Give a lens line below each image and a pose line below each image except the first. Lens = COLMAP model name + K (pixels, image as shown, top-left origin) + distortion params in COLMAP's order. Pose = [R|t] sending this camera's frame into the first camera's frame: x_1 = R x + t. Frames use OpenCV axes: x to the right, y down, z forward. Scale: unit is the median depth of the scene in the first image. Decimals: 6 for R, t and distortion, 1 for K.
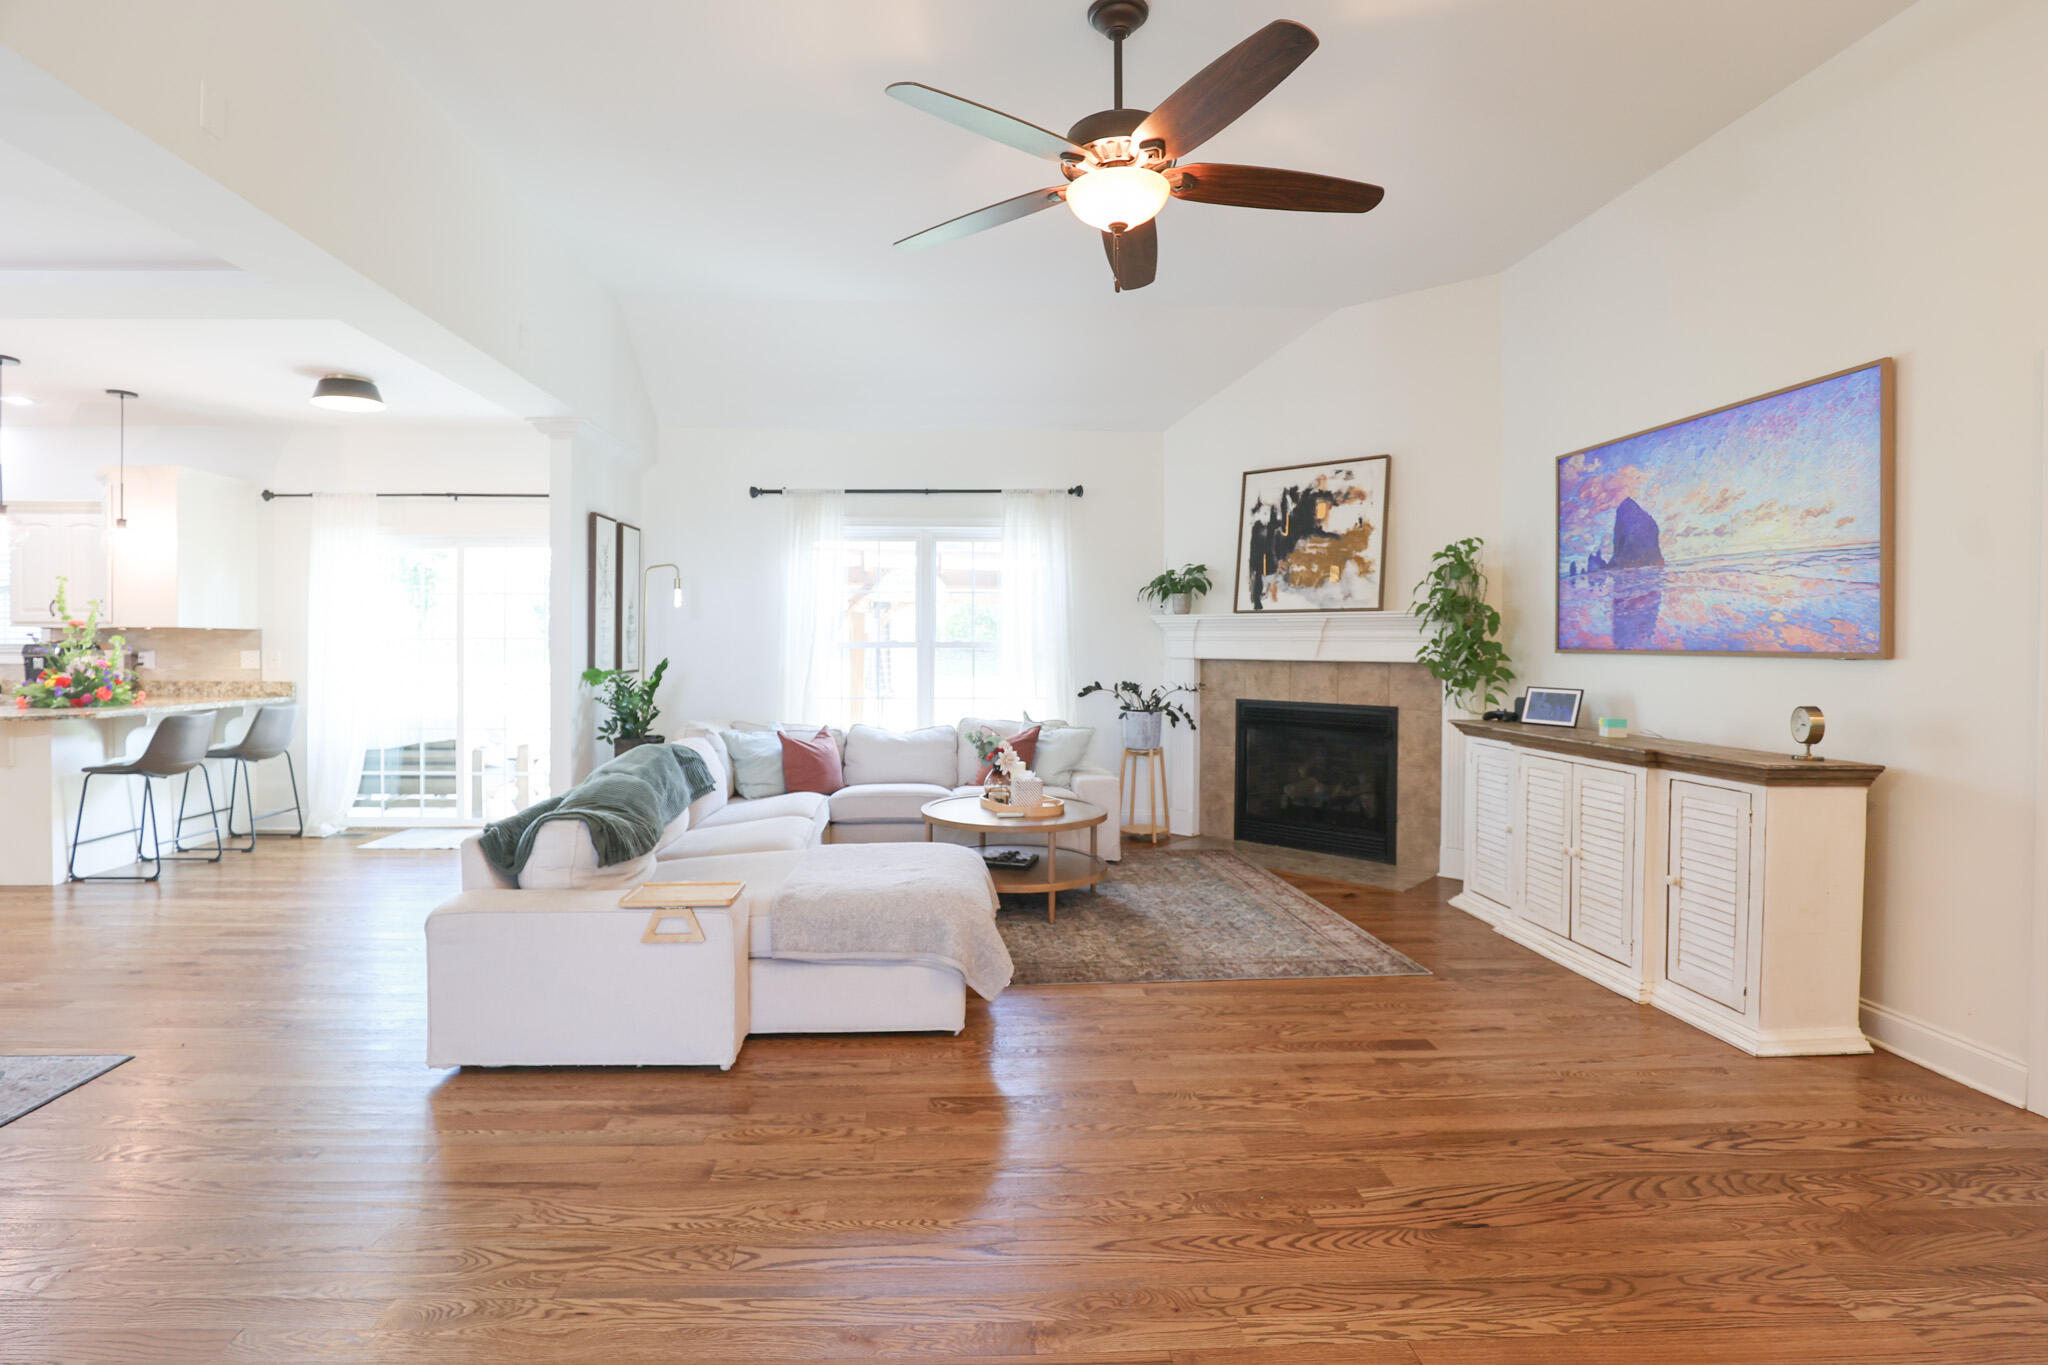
lens RADIAL K [[957.3, 0, 982.4], [0, 957.3, 661.4], [0, 0, 1]] dist [-0.026689, 0.003658]
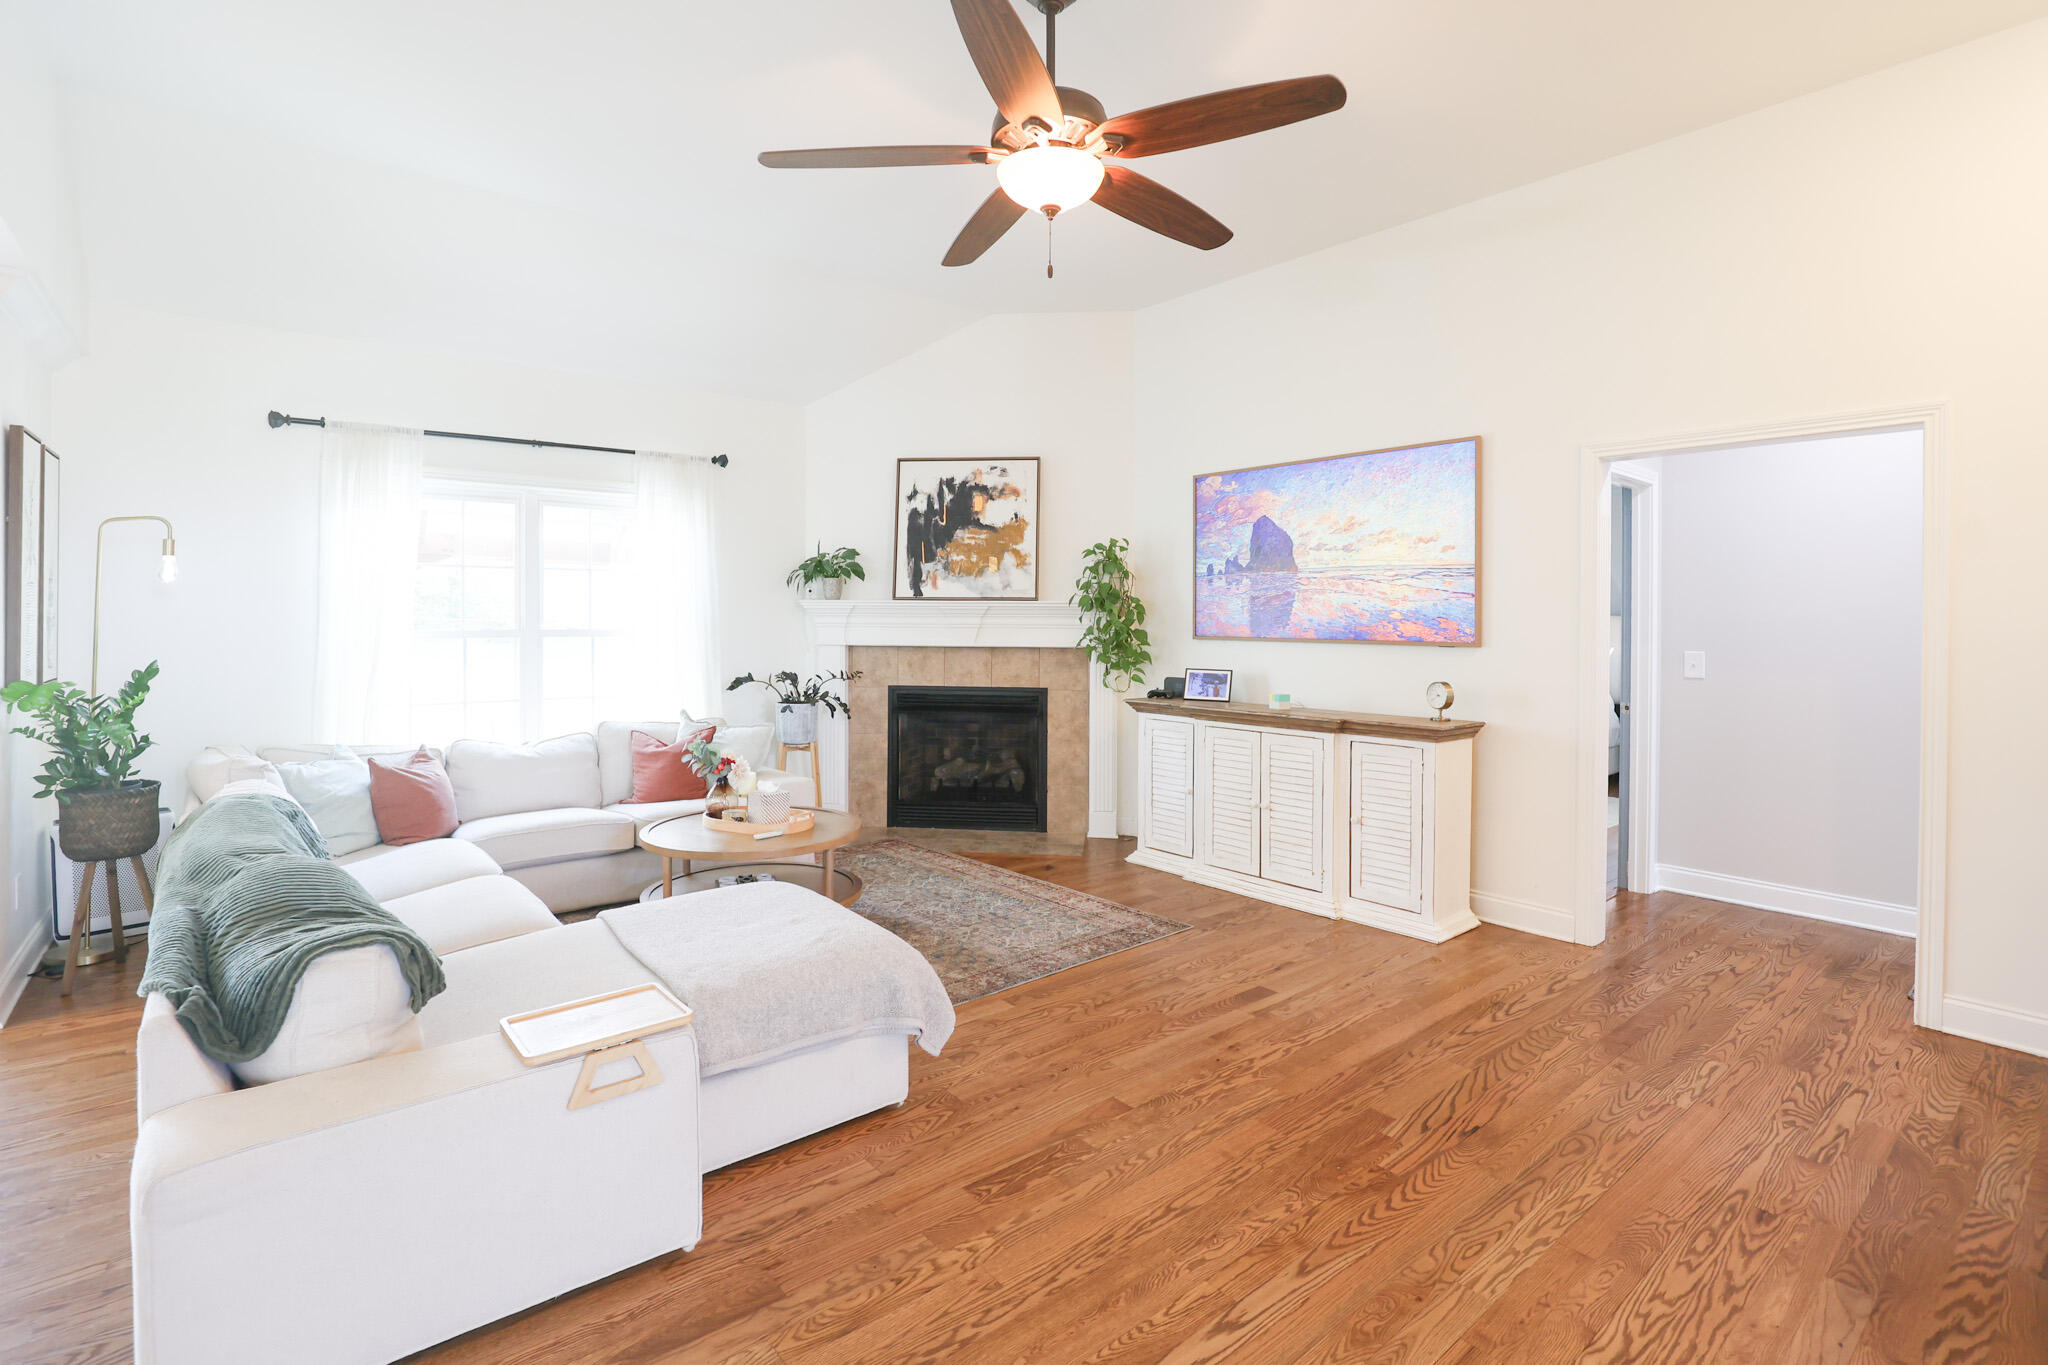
lens RADIAL K [[957.3, 0, 1007.3], [0, 957.3, 629.4], [0, 0, 1]] dist [-0.026689, 0.003658]
pose [[0.801569, -0.007779, 0.597852, -0.257993], [0.010227, 0.999947, -0.000702, -0.019186], [-0.597815, 0.006677, 0.801606, 0.144428]]
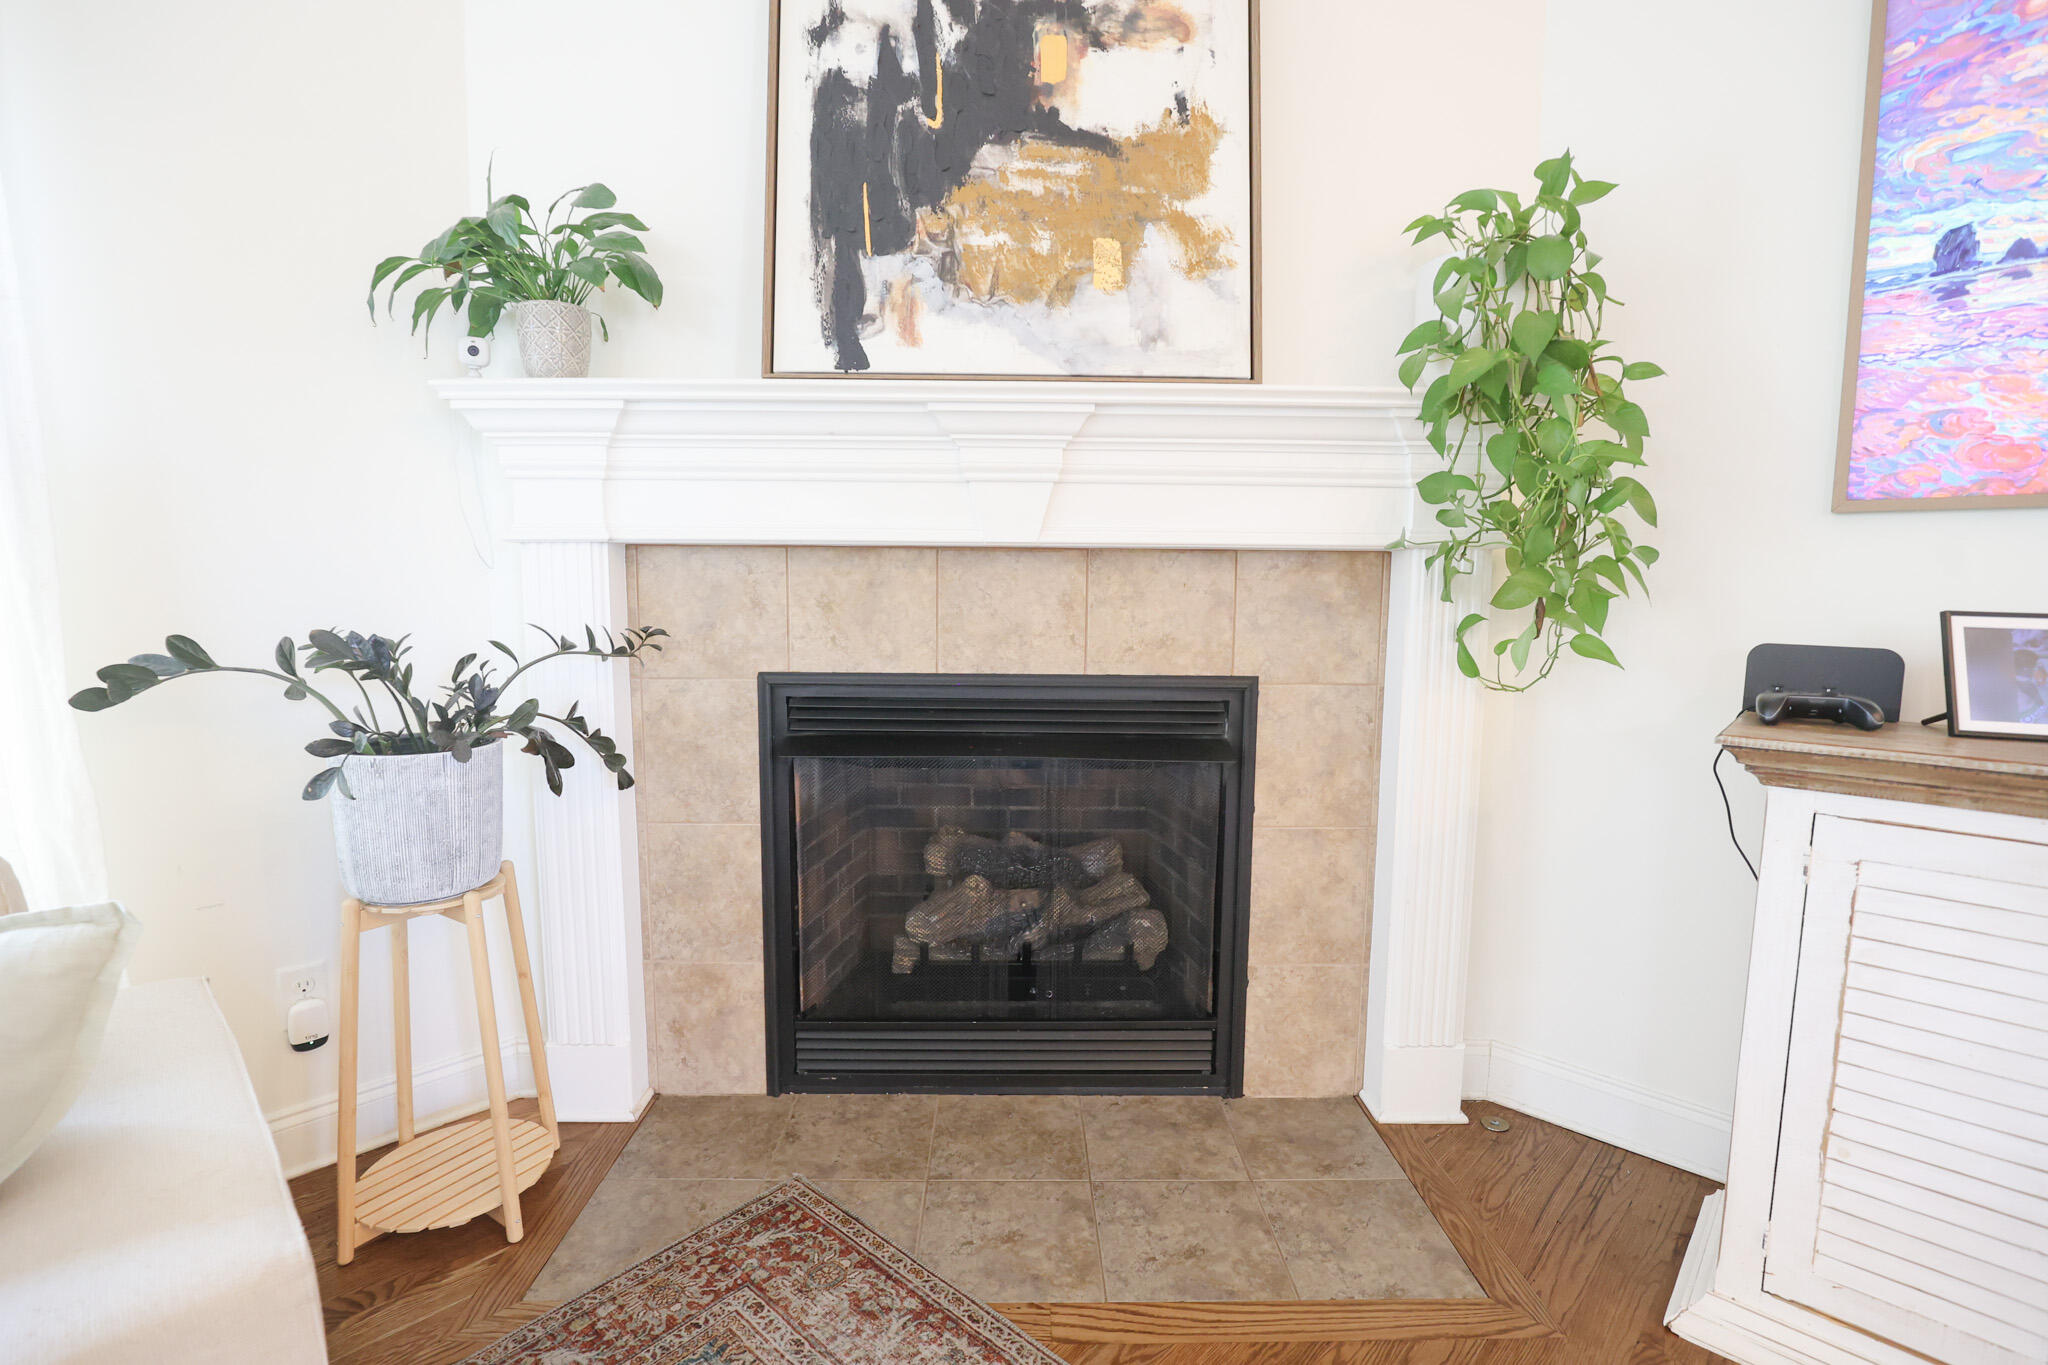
lens RADIAL K [[957.3, 0, 1021.1], [0, 957.3, 679.5], [0, 0, 1]] dist [-0.026689, 0.003658]
pose [[0.728926, -0.072668, 0.680725, 0.128405], [0.009608, 0.995338, 0.095965, 0.013856], [-0.684525, -0.063412, 0.726226, 0.800307]]
